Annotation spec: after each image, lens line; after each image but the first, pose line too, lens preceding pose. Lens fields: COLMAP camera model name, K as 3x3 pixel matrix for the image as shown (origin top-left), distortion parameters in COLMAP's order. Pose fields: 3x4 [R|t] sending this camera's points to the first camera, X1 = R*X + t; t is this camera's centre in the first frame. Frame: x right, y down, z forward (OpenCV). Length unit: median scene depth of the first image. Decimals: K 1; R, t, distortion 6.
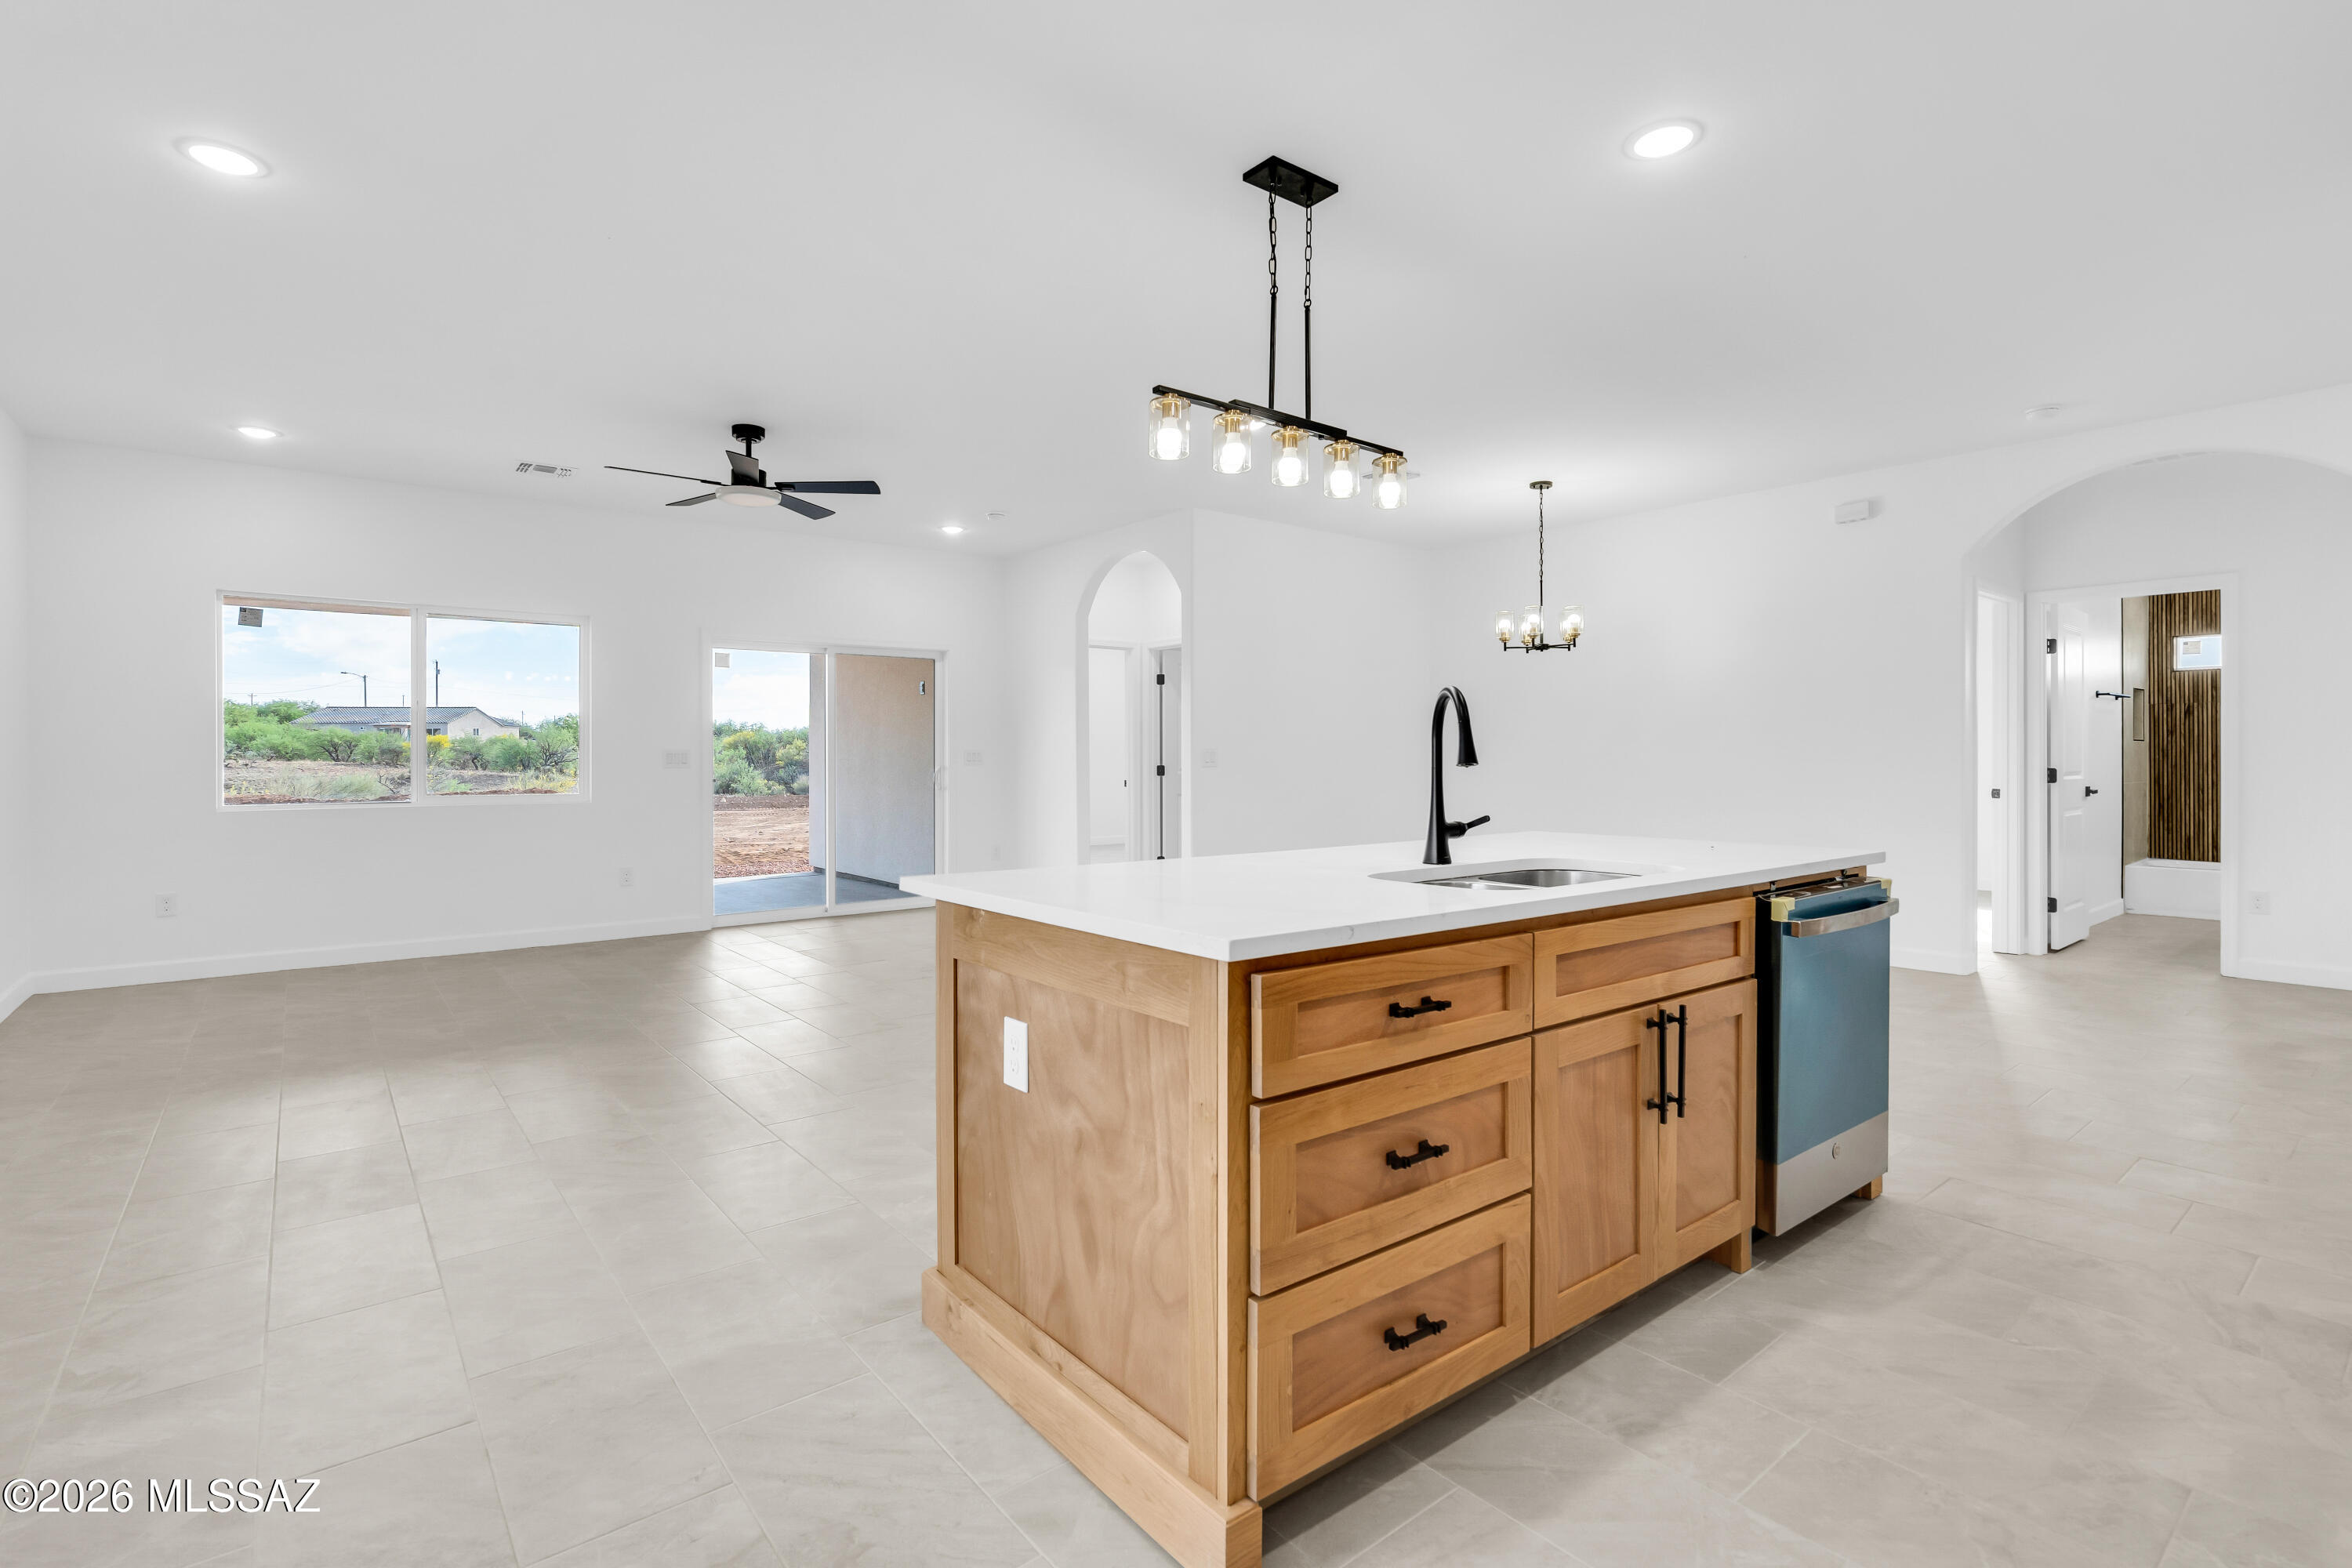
lens RADIAL K [[1086.0, 0, 1178.9], [0, 1086.0, 765.6], [0, 0, 1]] dist [-0.003385, 0.001514]
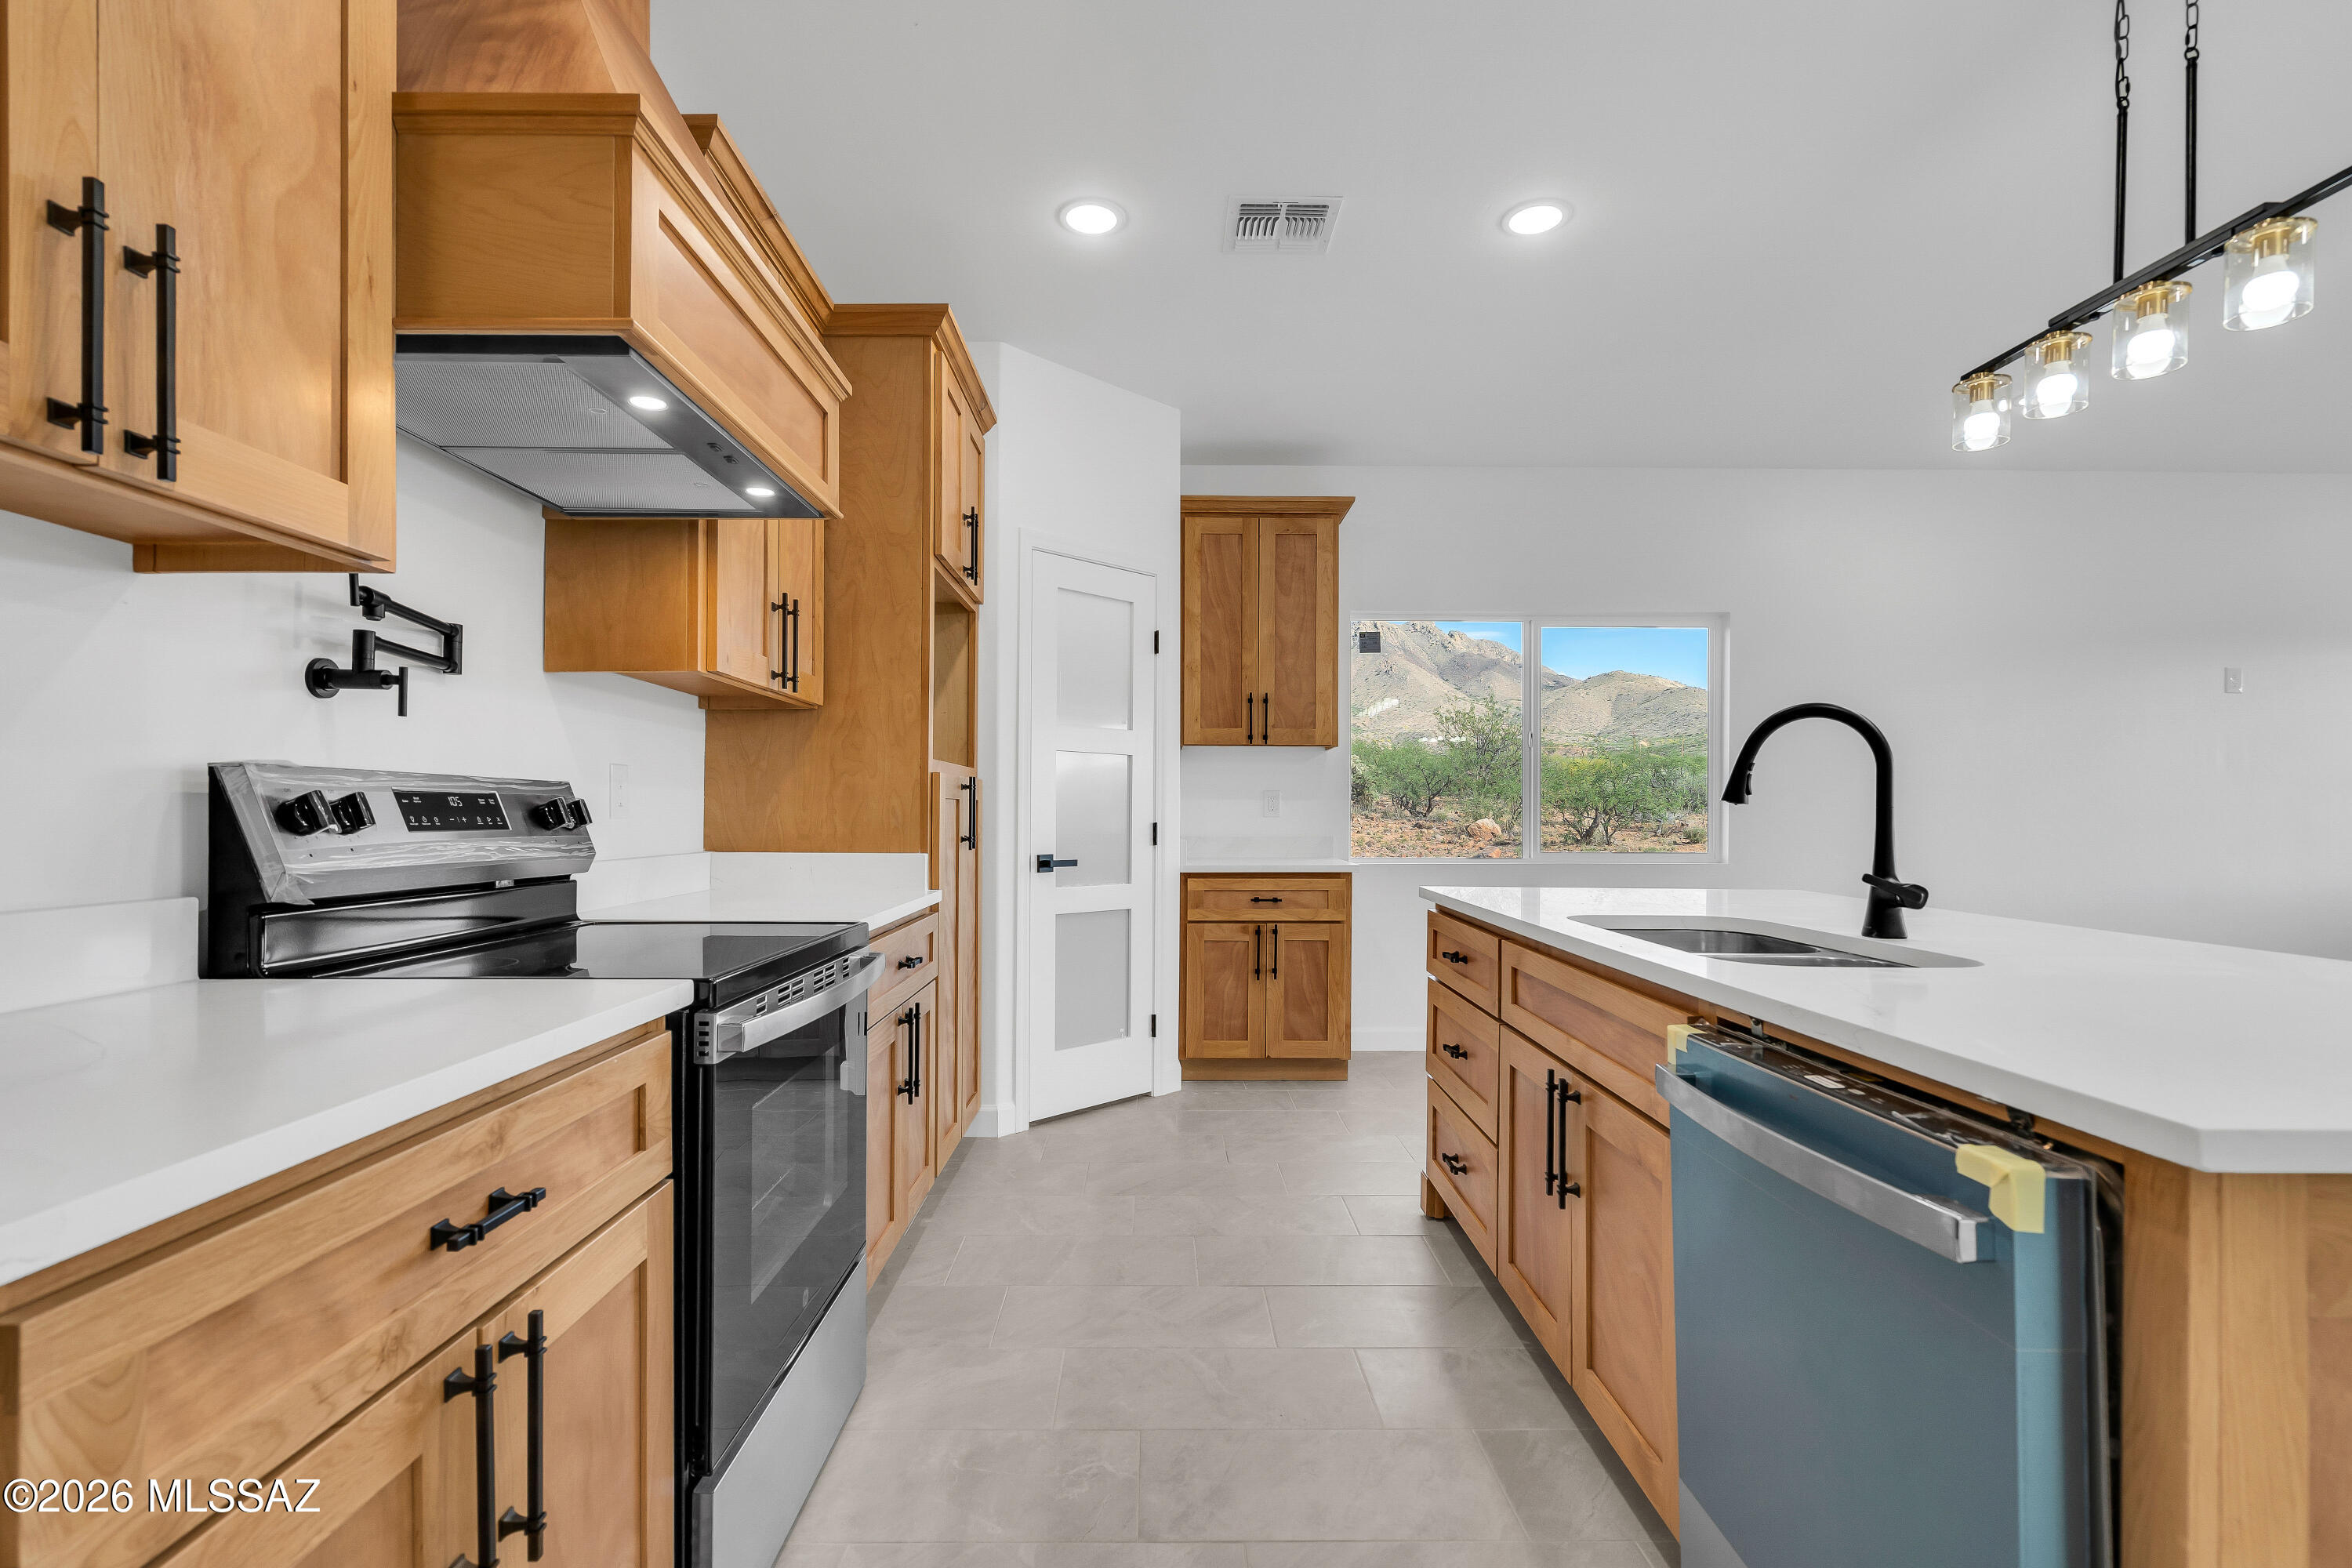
lens RADIAL K [[1086.0, 0, 1176.6], [0, 1086.0, 798.1], [0, 0, 1]] dist [-0.003385, 0.001514]
pose [[-0.608438, 0.000937, -0.793601, 1.064711], [-0.002065, 0.999994, 0.002764, -0.005072], [0.793598, 0.003321, -0.608433, 1.020884]]
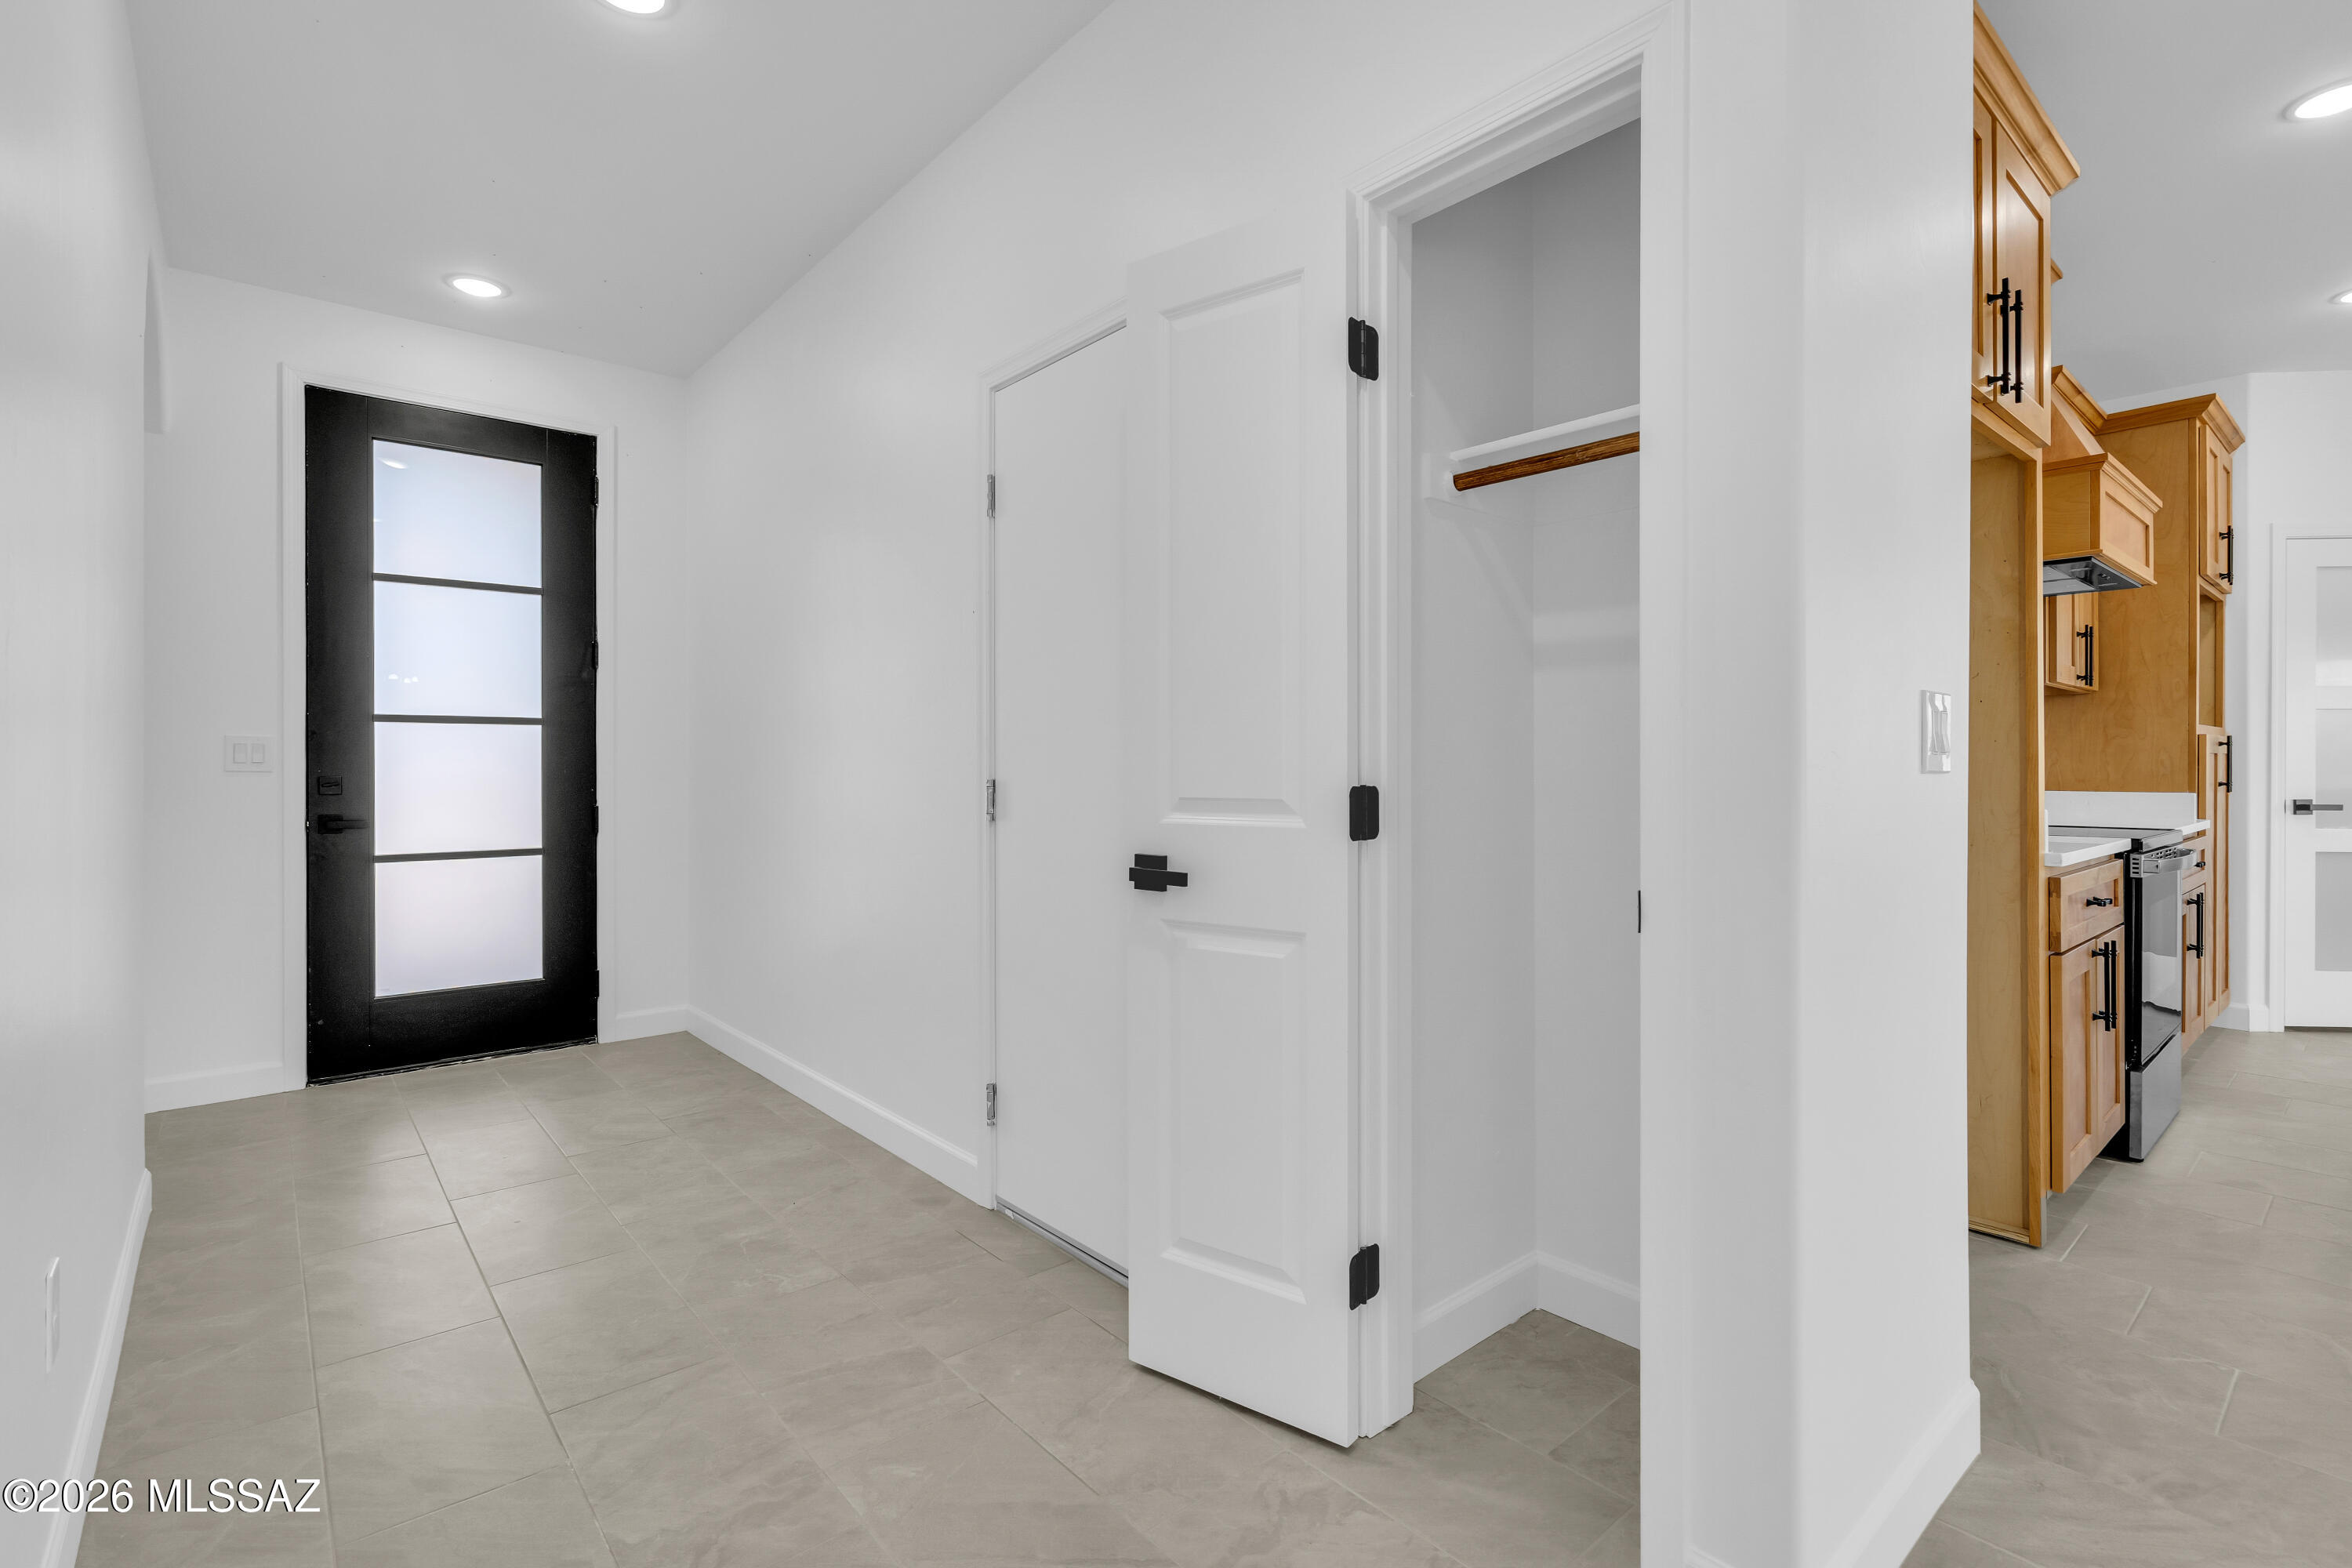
lens RADIAL K [[1086.0, 0, 1171.2], [0, 1086.0, 773.1], [0, 0, 1]] dist [-0.003385, 0.001514]
pose [[-0.999354, 0.016435, -0.031967, 2.063447], [0.015988, 0.999772, 0.014175, -0.022079], [0.032193, 0.013655, -0.999388, 1.809114]]
